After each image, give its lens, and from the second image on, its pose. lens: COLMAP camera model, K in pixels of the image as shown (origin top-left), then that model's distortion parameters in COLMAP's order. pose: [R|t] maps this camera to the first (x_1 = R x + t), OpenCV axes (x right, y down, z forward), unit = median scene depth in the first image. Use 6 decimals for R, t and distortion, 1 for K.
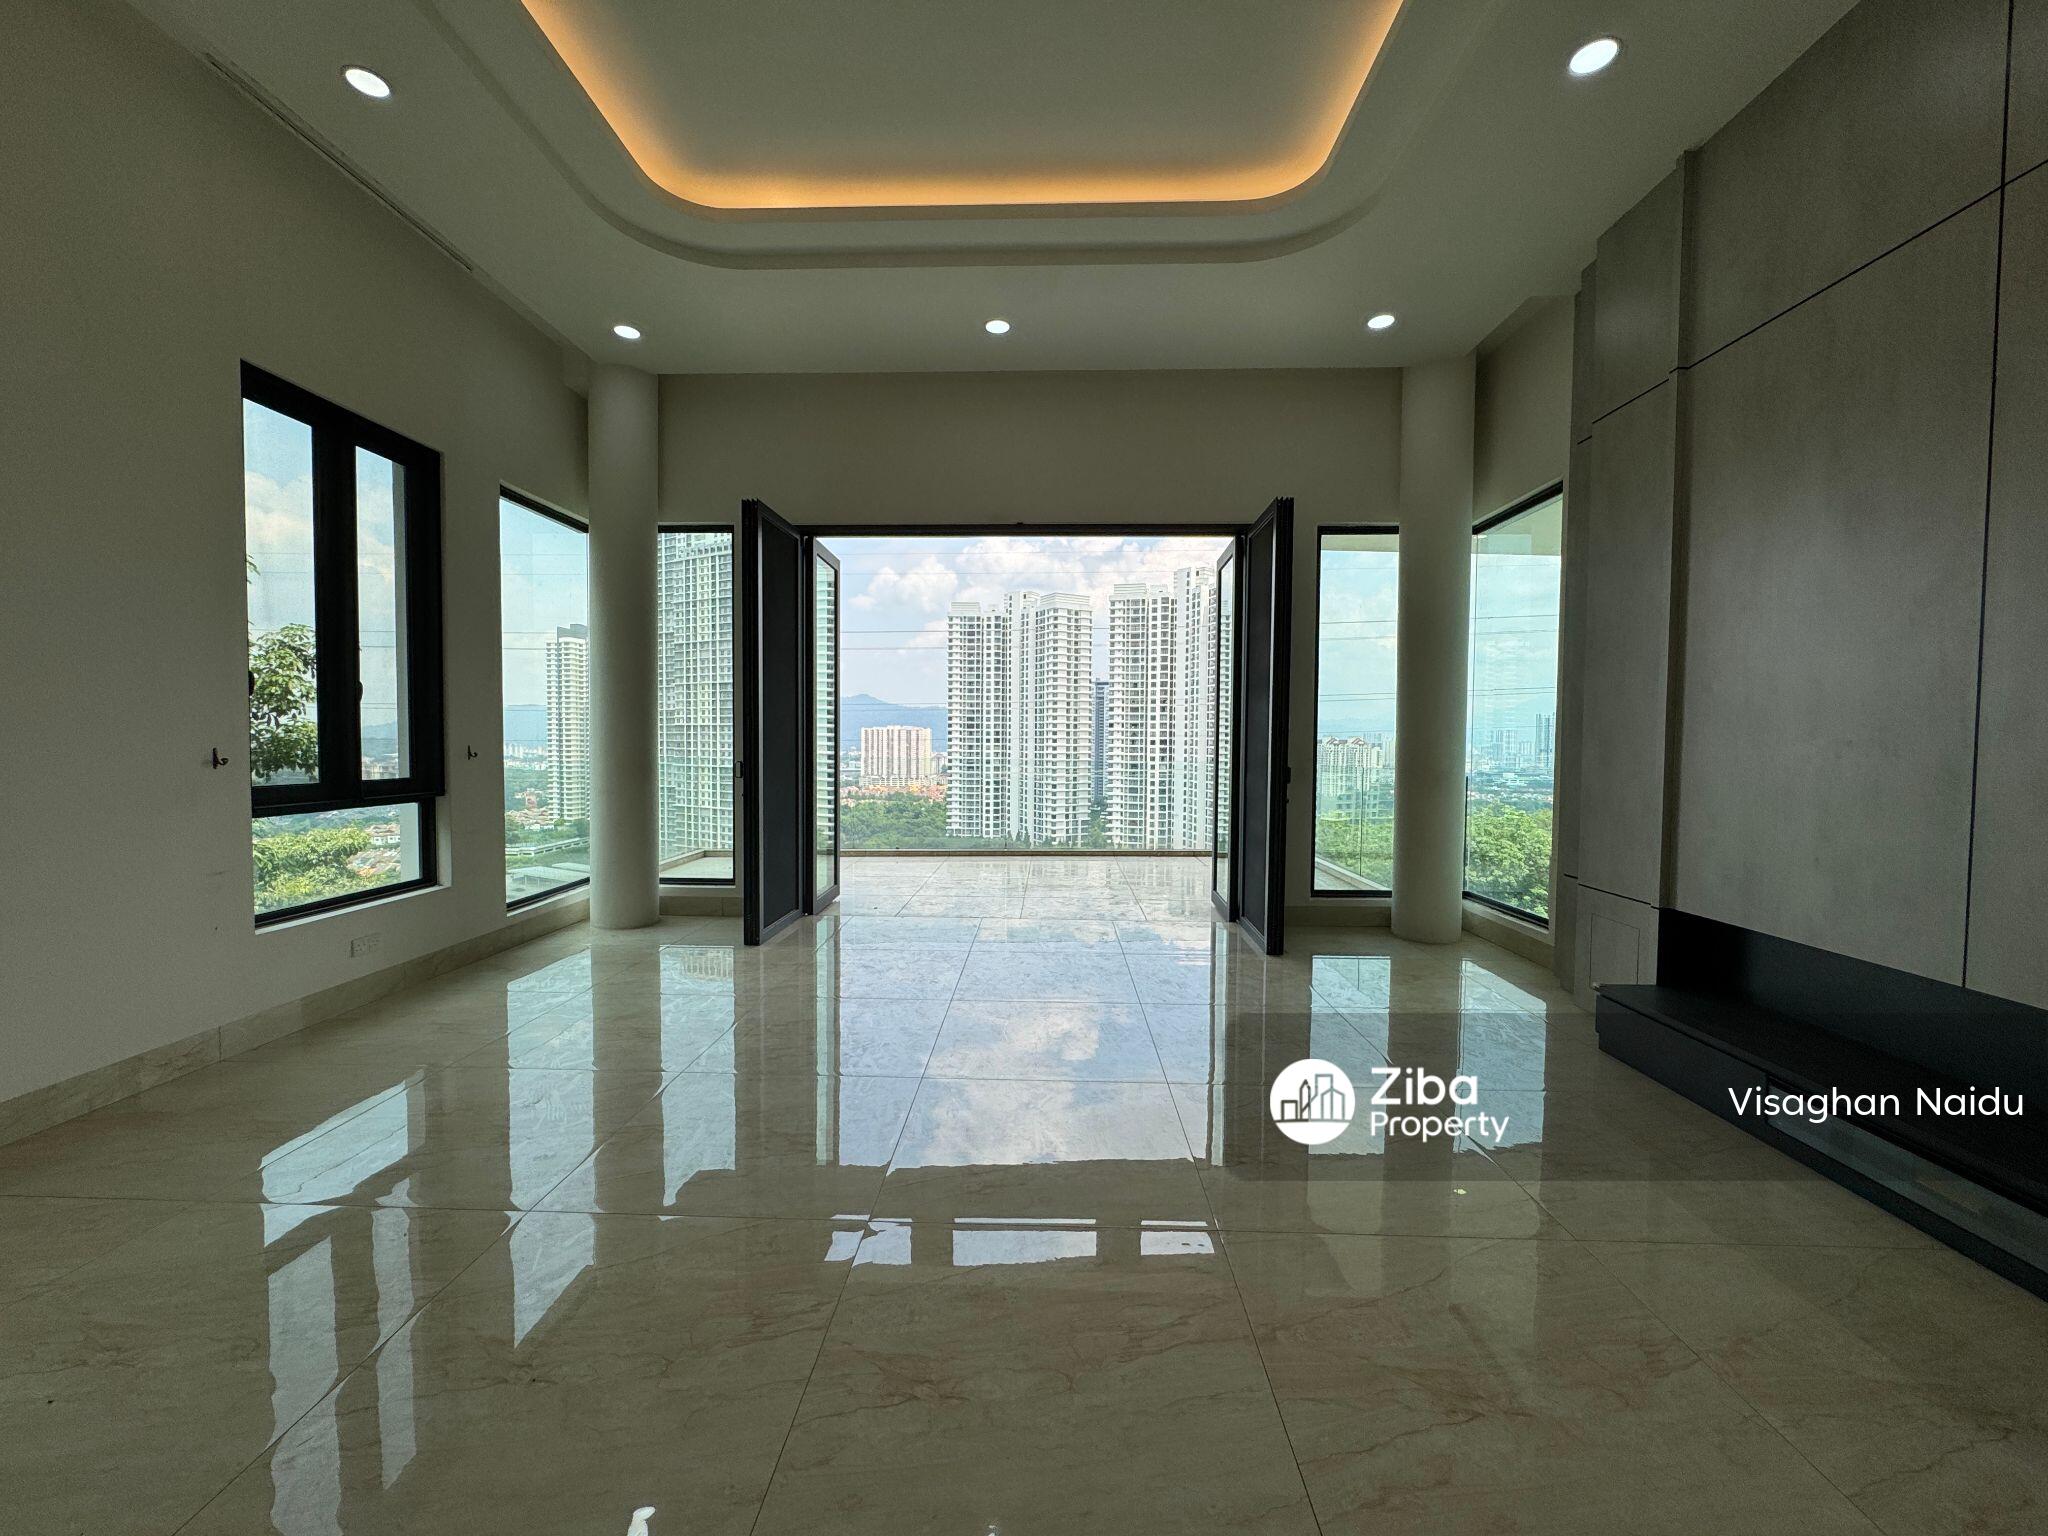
lens RADIAL K [[818.9, 0, 1016.1], [0, 818.9, 771.4], [0, 0, 1]] dist [-0.004645, 0.000620]
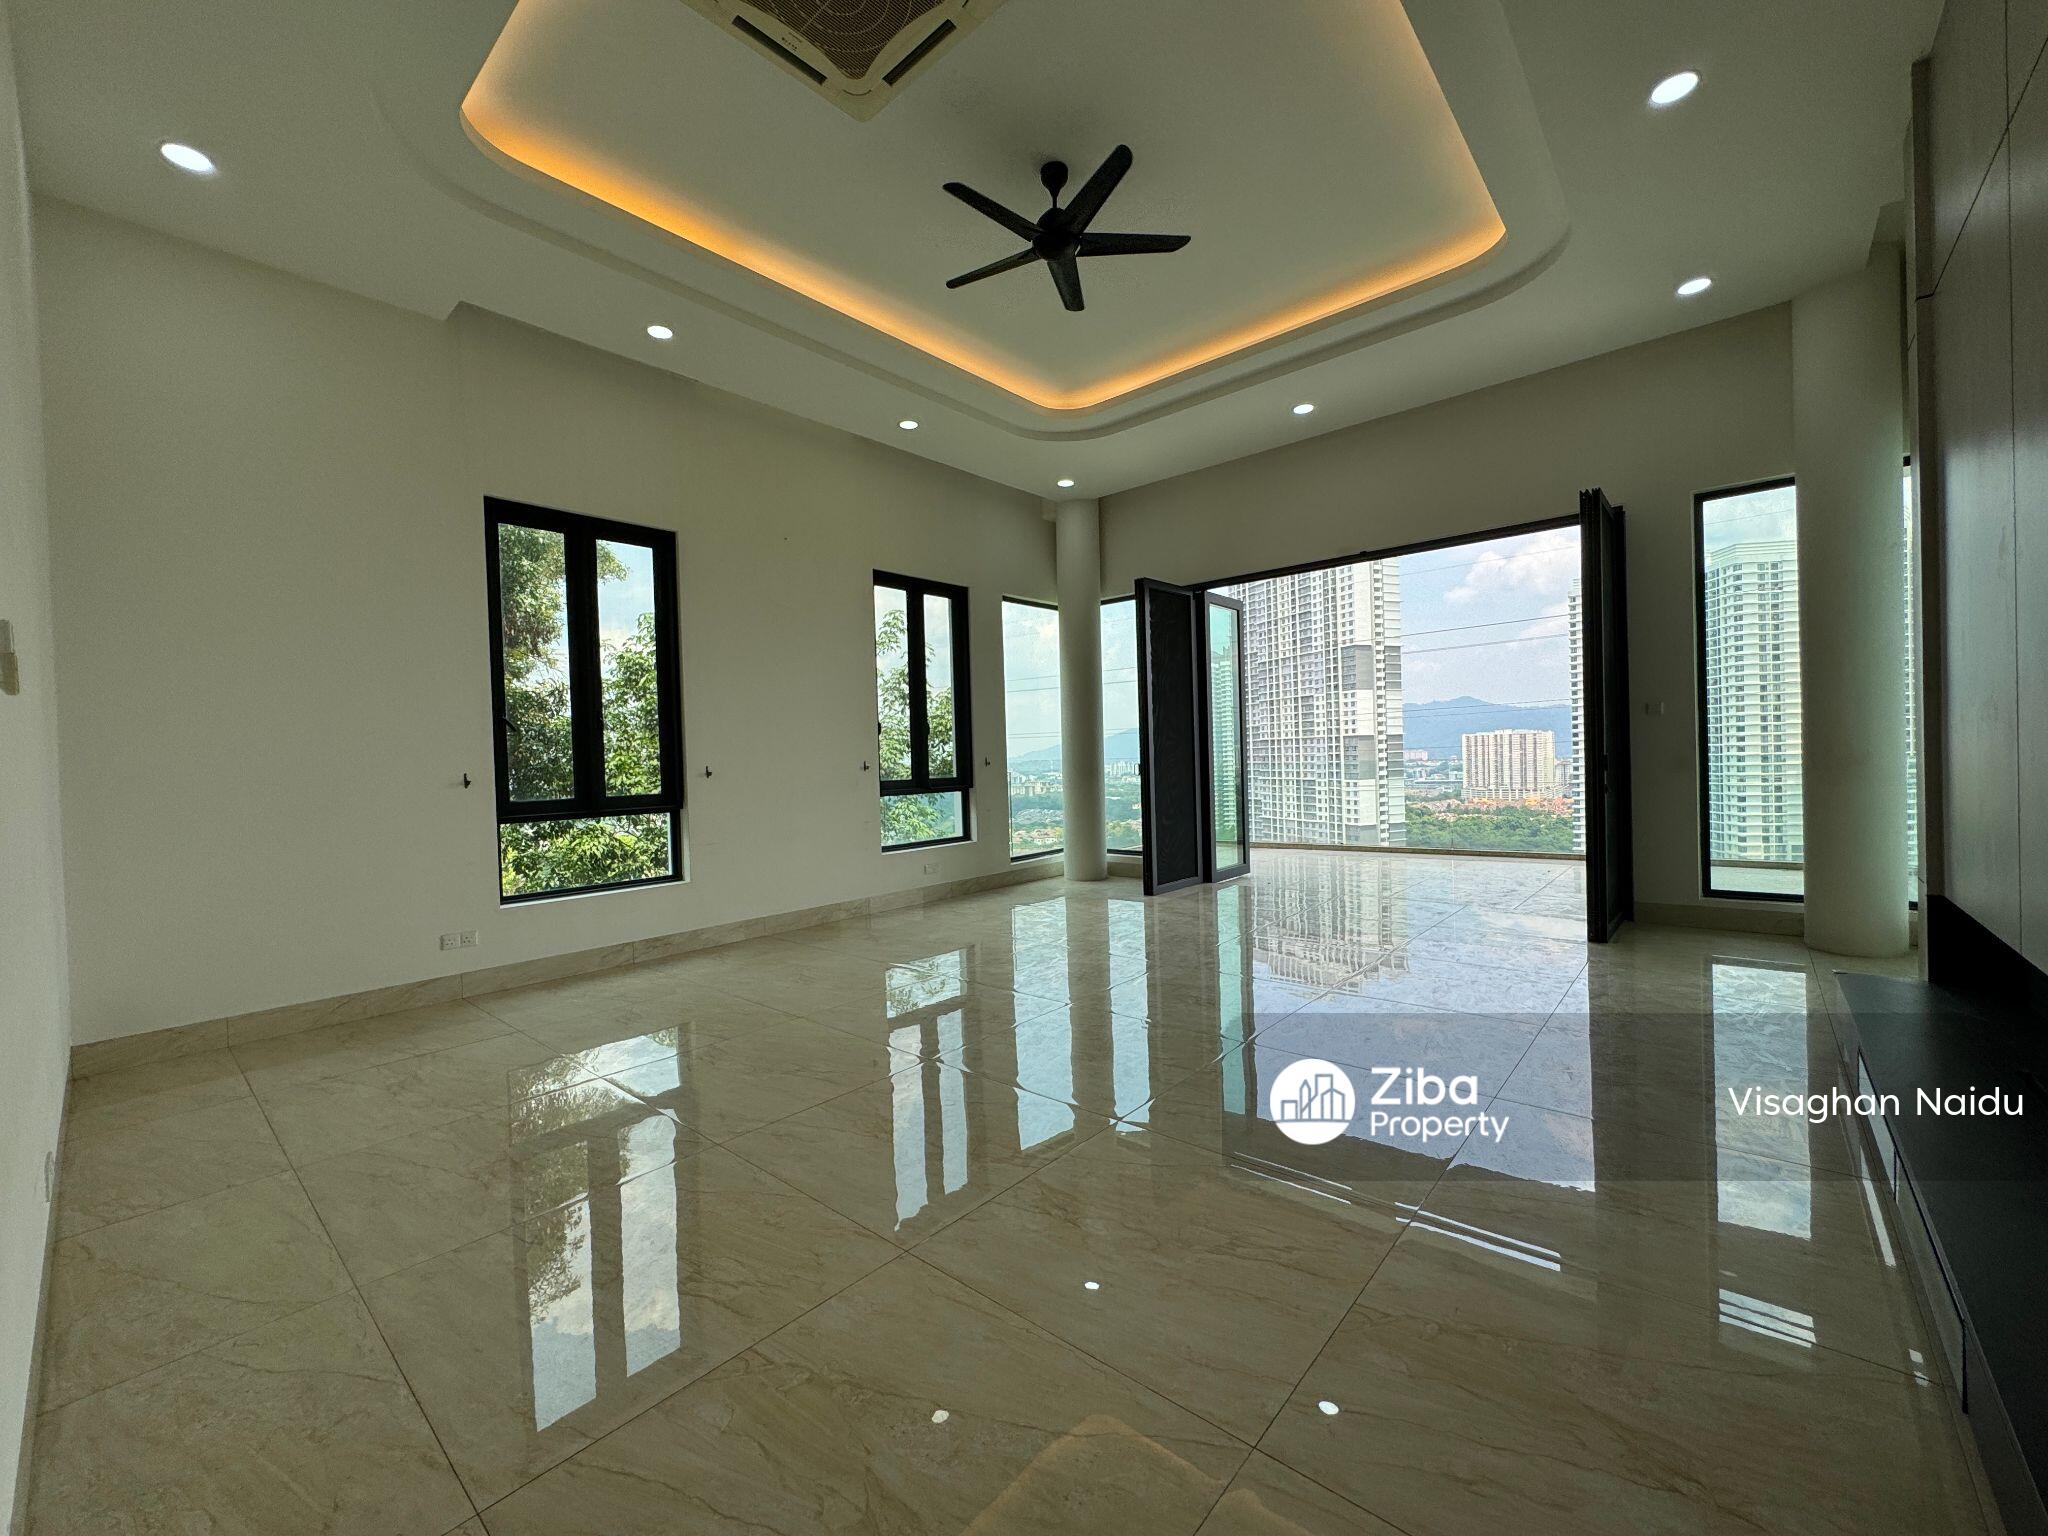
lens RADIAL K [[818.9, 0, 1012.5], [0, 818.9, 773.3], [0, 0, 1]] dist [-0.004645, 0.000620]
pose [[0.768215, -0.018041, -0.639937, 0.367979], [0.009302, 0.999812, -0.017021, 0.024573], [0.640124, 0.007123, 0.768239, -0.204227]]
